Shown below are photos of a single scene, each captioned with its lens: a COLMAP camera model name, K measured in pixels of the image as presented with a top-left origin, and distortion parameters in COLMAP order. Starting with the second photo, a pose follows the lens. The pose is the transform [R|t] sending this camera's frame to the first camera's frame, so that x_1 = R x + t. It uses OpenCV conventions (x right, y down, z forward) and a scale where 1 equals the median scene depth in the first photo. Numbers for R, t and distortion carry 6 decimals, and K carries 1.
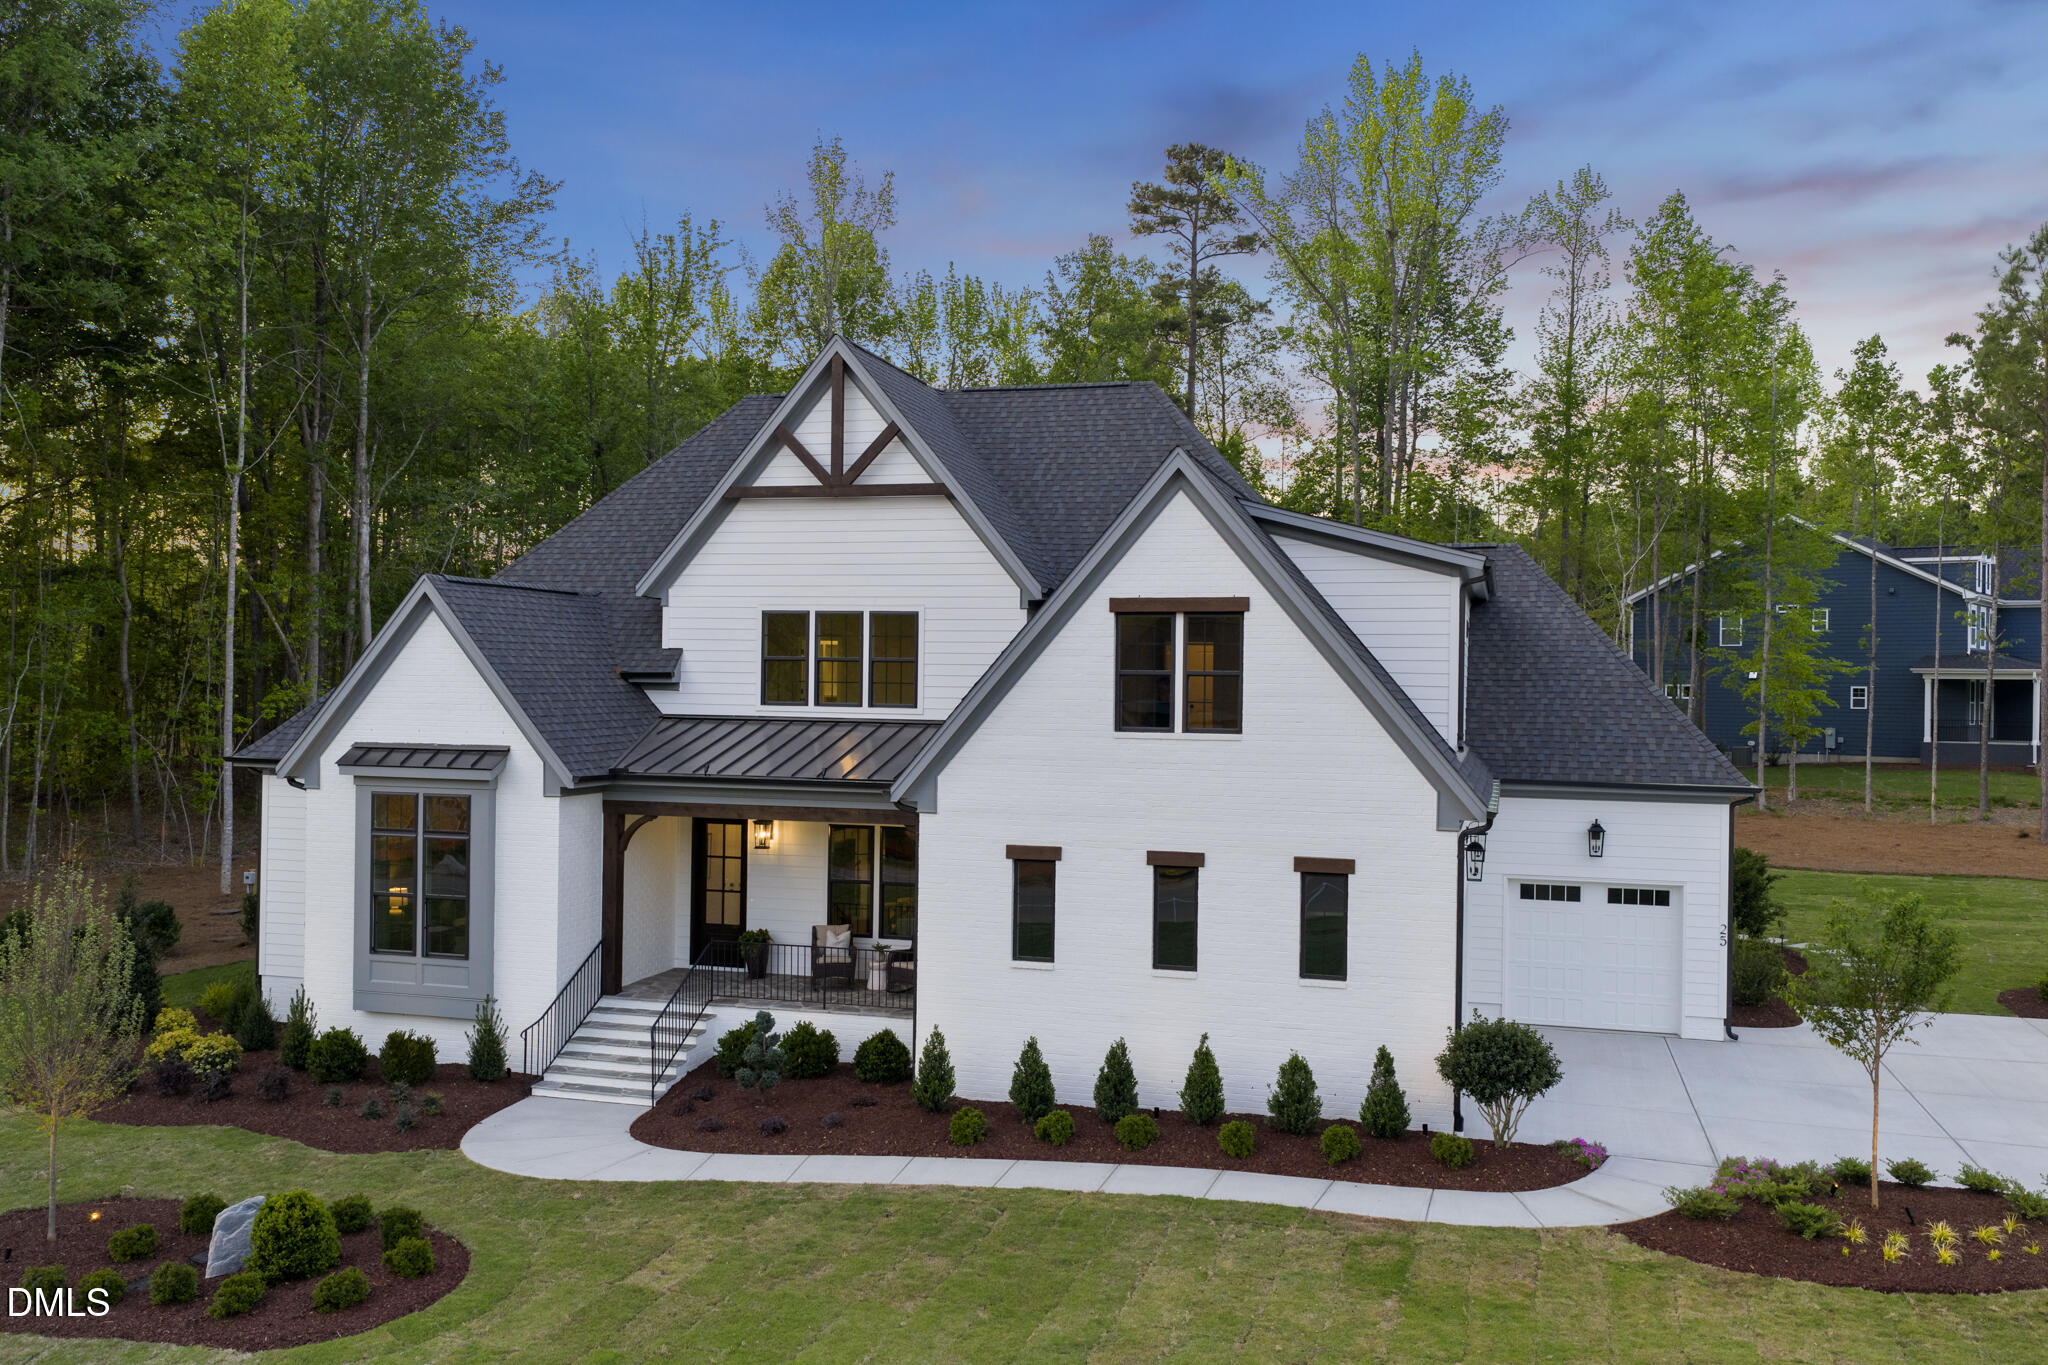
lens RADIAL K [[1693.1, 0, 1028.8], [0, 1693.1, 682.9], [0, 0, 1]] dist [0.016590, -0.027752]
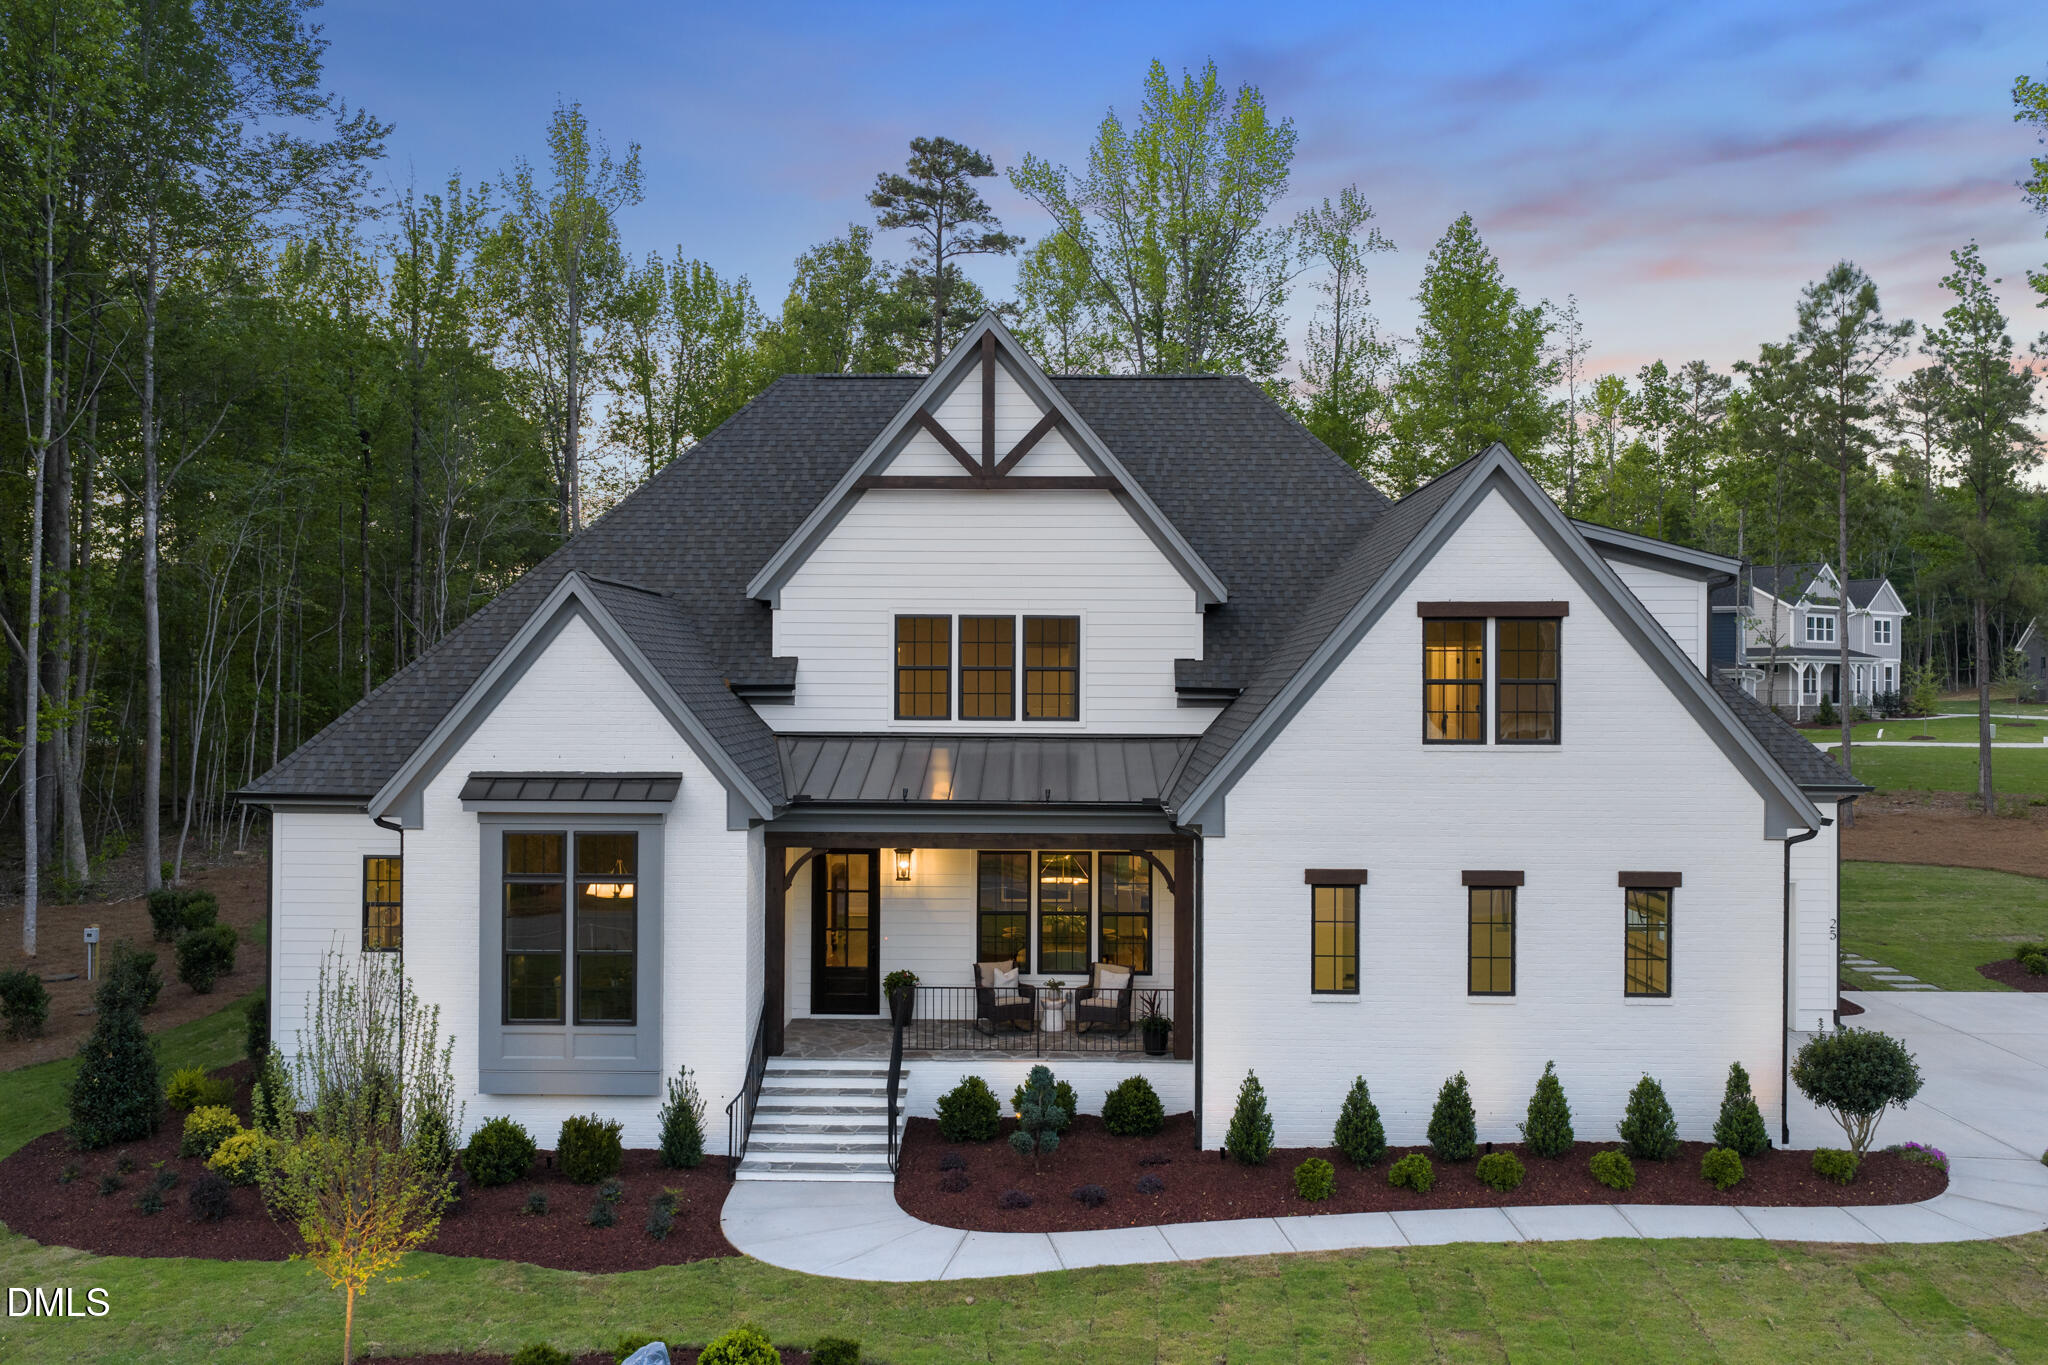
lens RADIAL K [[1693.1, 0, 1025.6], [0, 1693.1, 688.4], [0, 0, 1]] dist [0.016590, -0.027752]
pose [[0.968162, -0.009510, 0.250145, -0.347323], [0.009150, 0.999955, 0.002601, -0.005754], [-0.250159, -0.000229, 0.968205, 0.128332]]
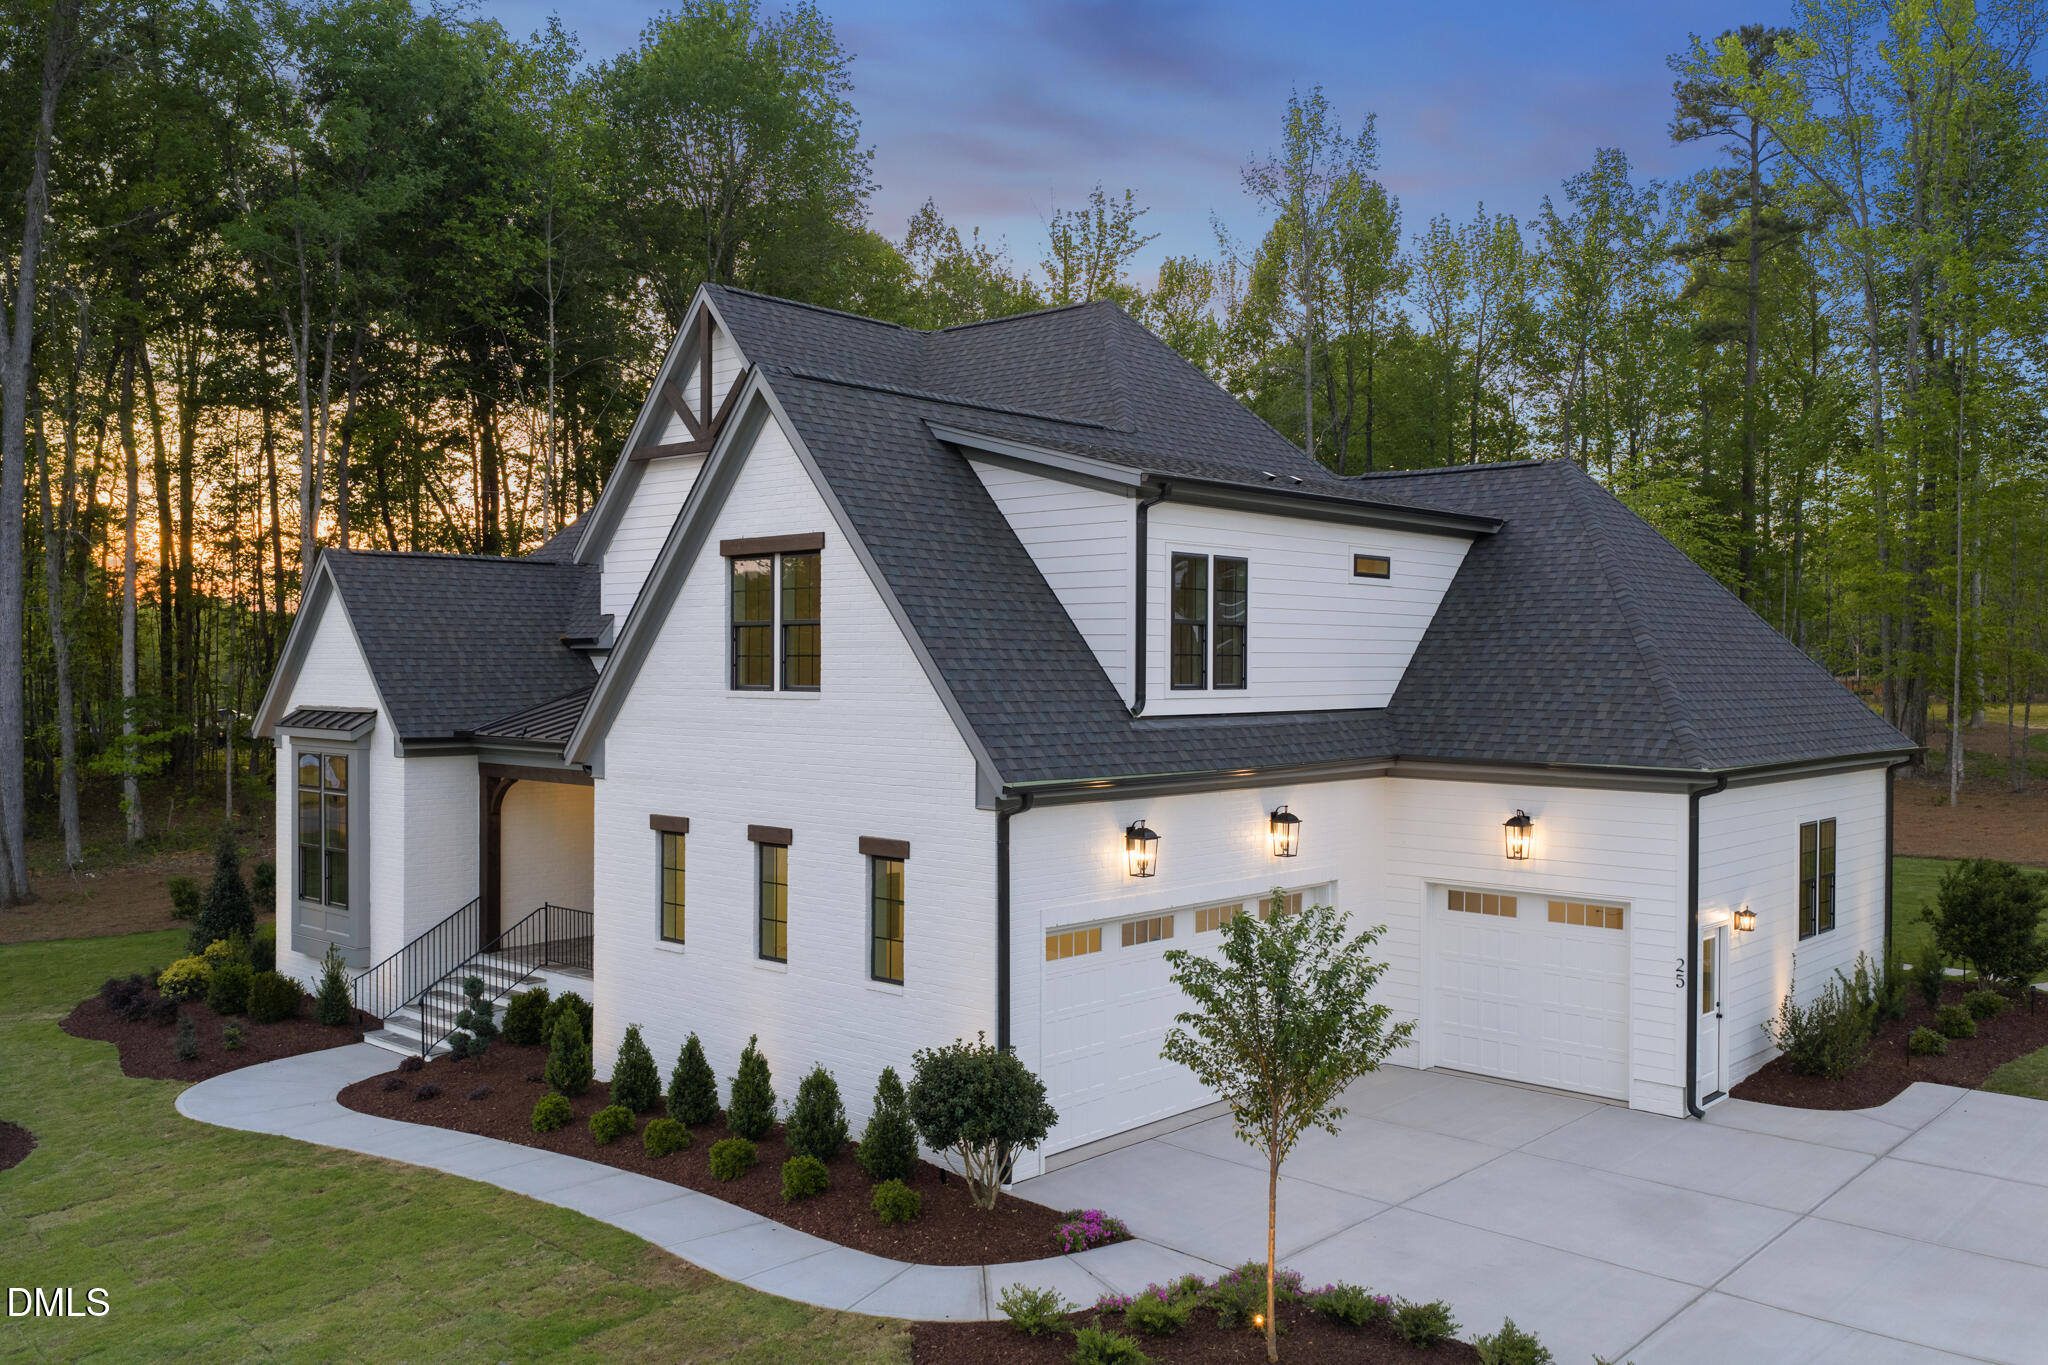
lens RADIAL K [[1693.1, 0, 1033.0], [0, 1693.1, 679.5], [0, 0, 1]] dist [0.016590, -0.027752]
pose [[0.895123, -0.005782, -0.445781, 0.518717], [0.008306, 0.999959, 0.003707, 0.018604], [0.445741, -0.007021, 0.895134, 0.238569]]
